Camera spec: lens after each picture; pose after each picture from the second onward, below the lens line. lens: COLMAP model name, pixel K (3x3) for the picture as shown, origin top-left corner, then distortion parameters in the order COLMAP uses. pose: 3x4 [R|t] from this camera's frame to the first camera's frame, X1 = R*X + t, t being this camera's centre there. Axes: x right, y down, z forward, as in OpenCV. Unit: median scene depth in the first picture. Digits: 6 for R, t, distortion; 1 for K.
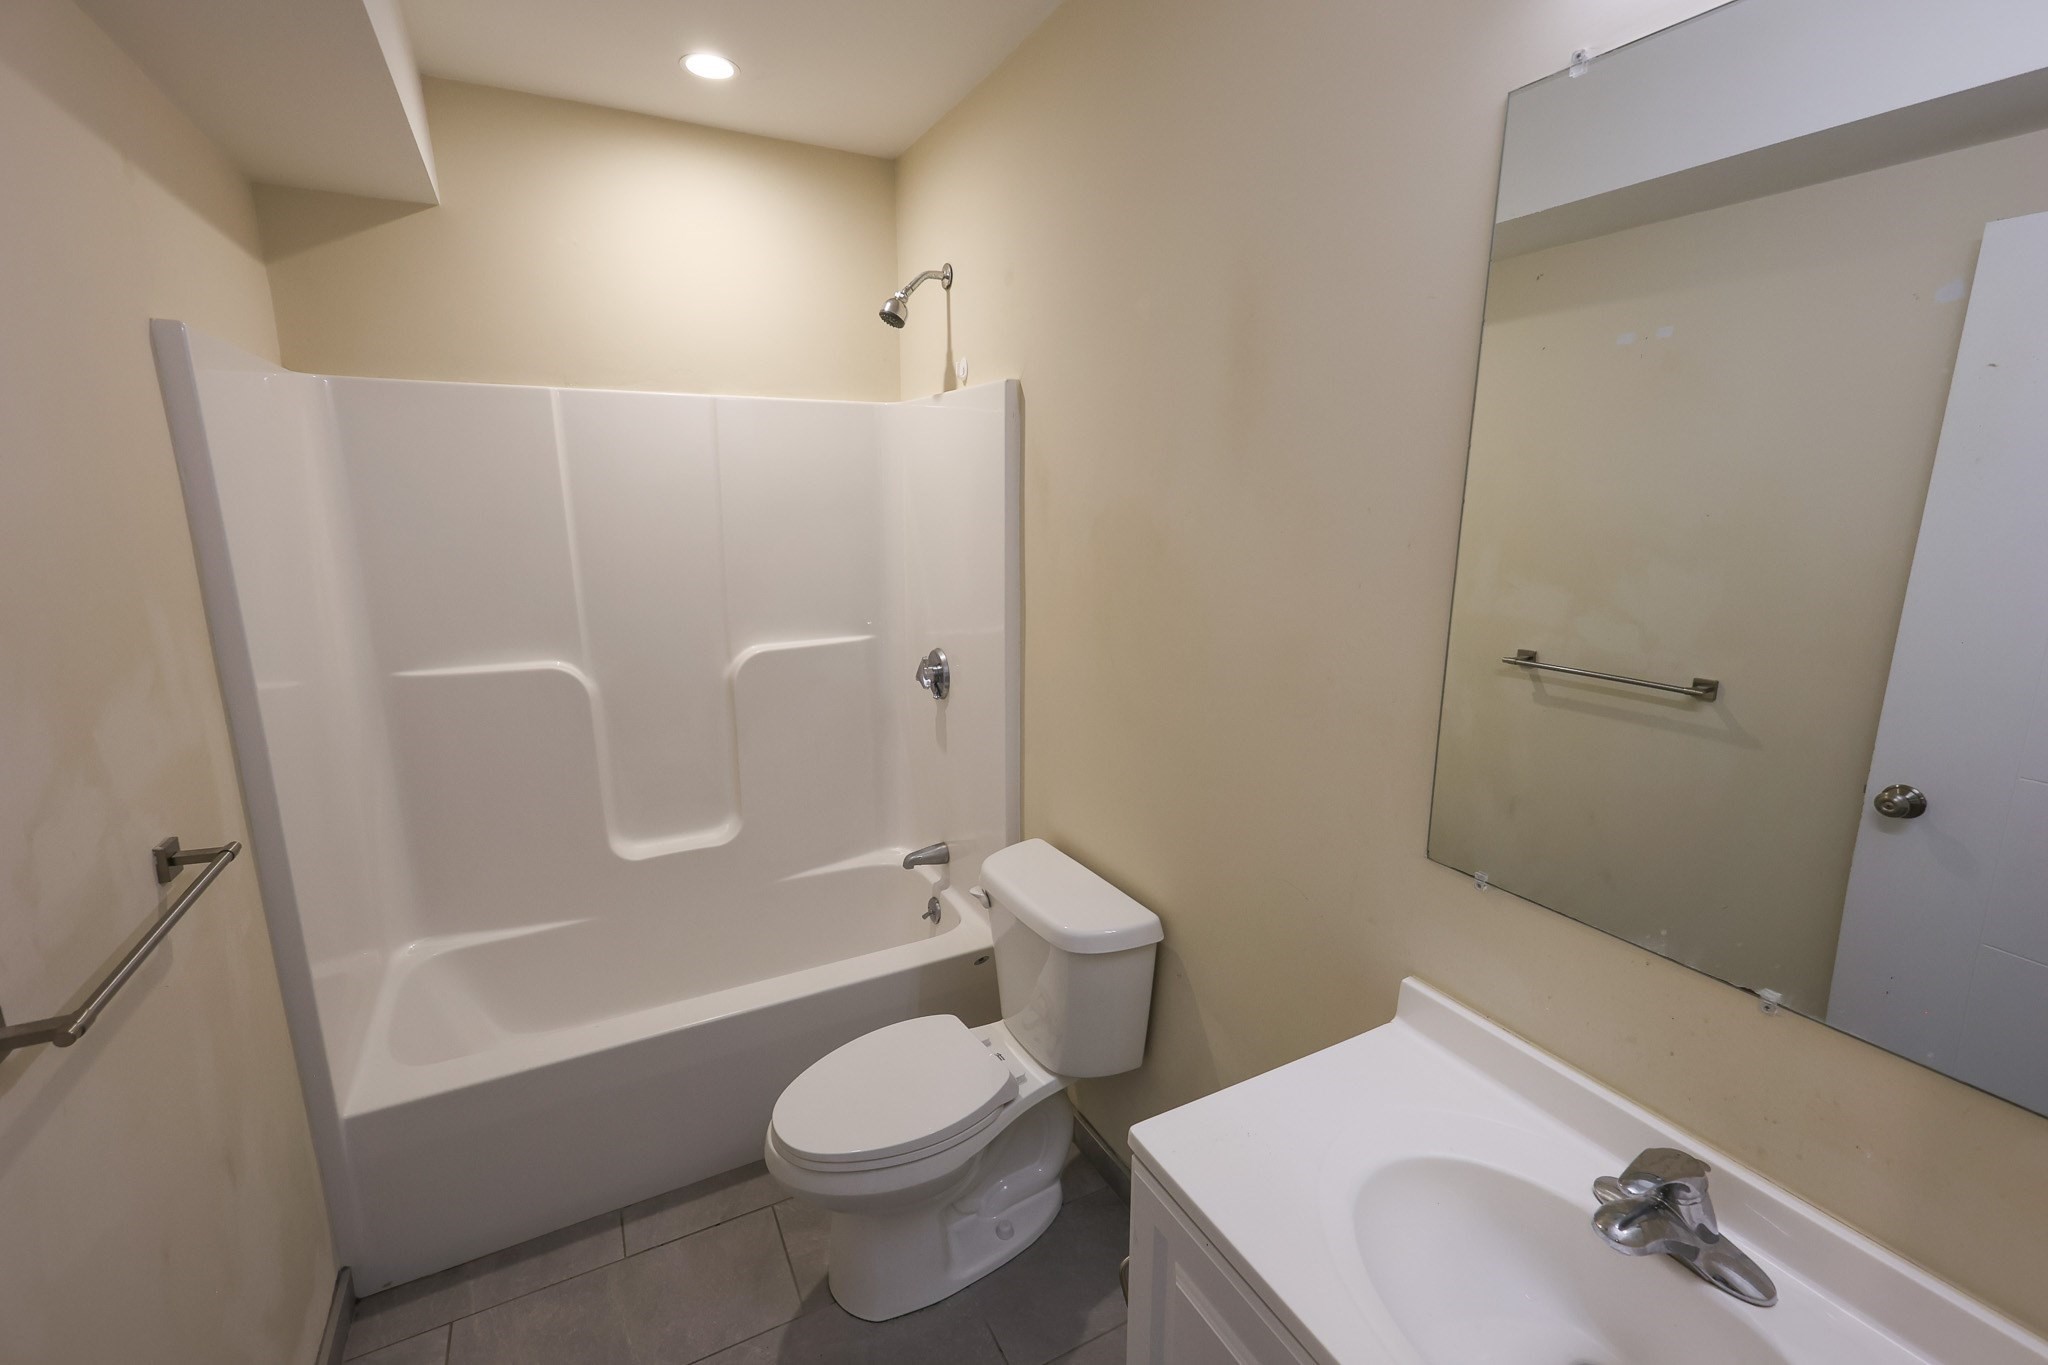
lens RADIAL K [[864.9, 0, 1023.0], [0, 864.9, 670.8], [0, 0, 1]] dist [-0.000891, 0.000041]
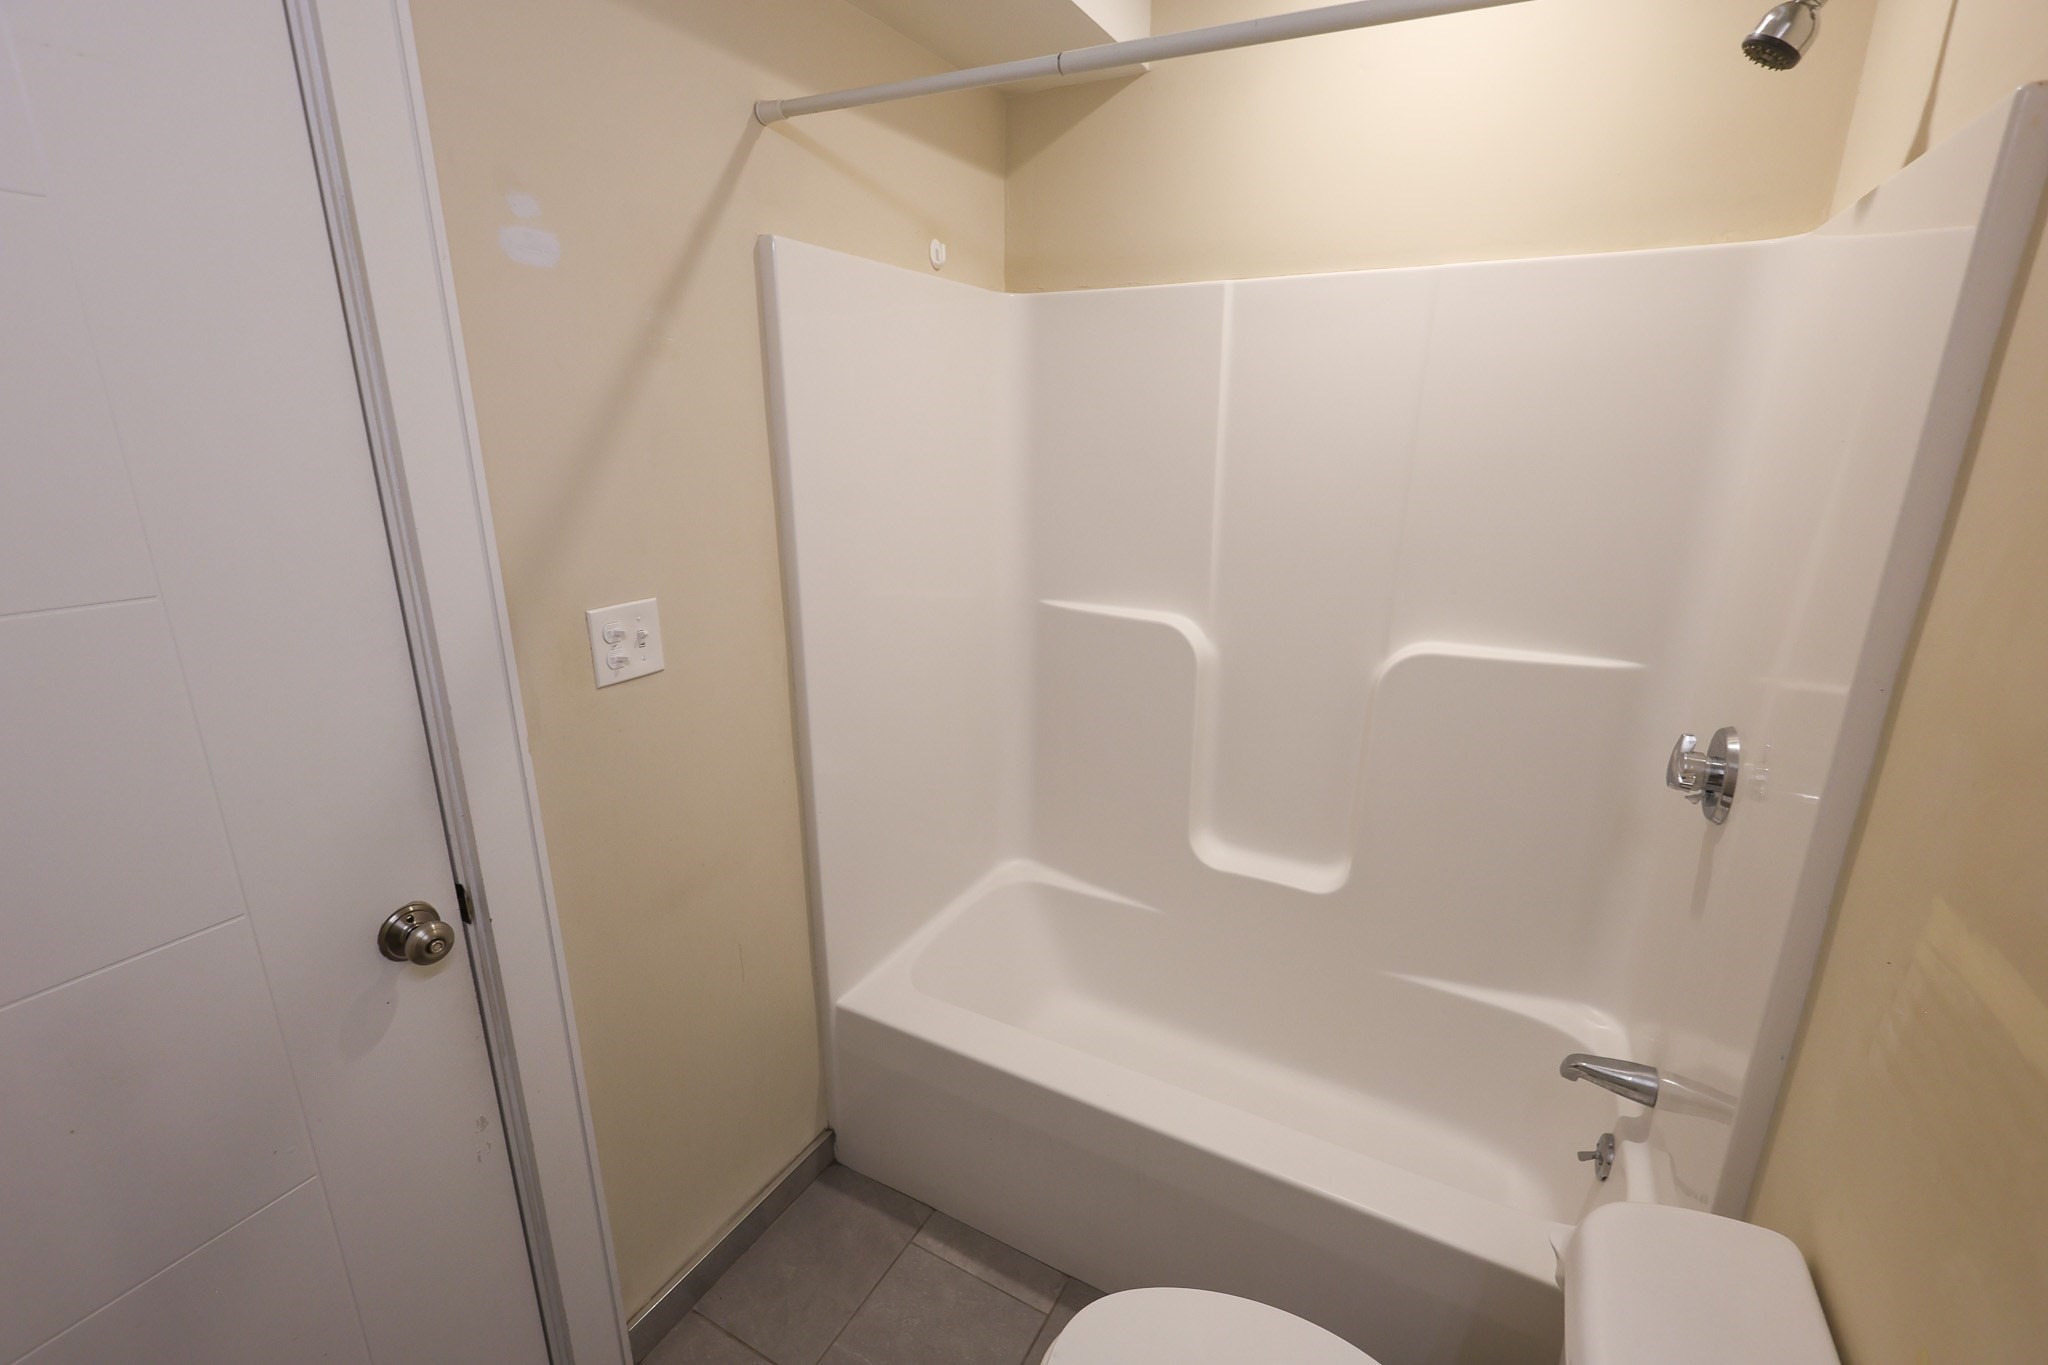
lens RADIAL K [[864.9, 0, 1023.0], [0, 864.9, 670.8], [0, 0, 1]] dist [-0.000891, 0.000041]
pose [[0.564774, 0.232216, -0.791900, 0.064398], [-0.176938, 0.971351, 0.158648, -0.065917], [0.806054, 0.050518, 0.589682, 0.365367]]
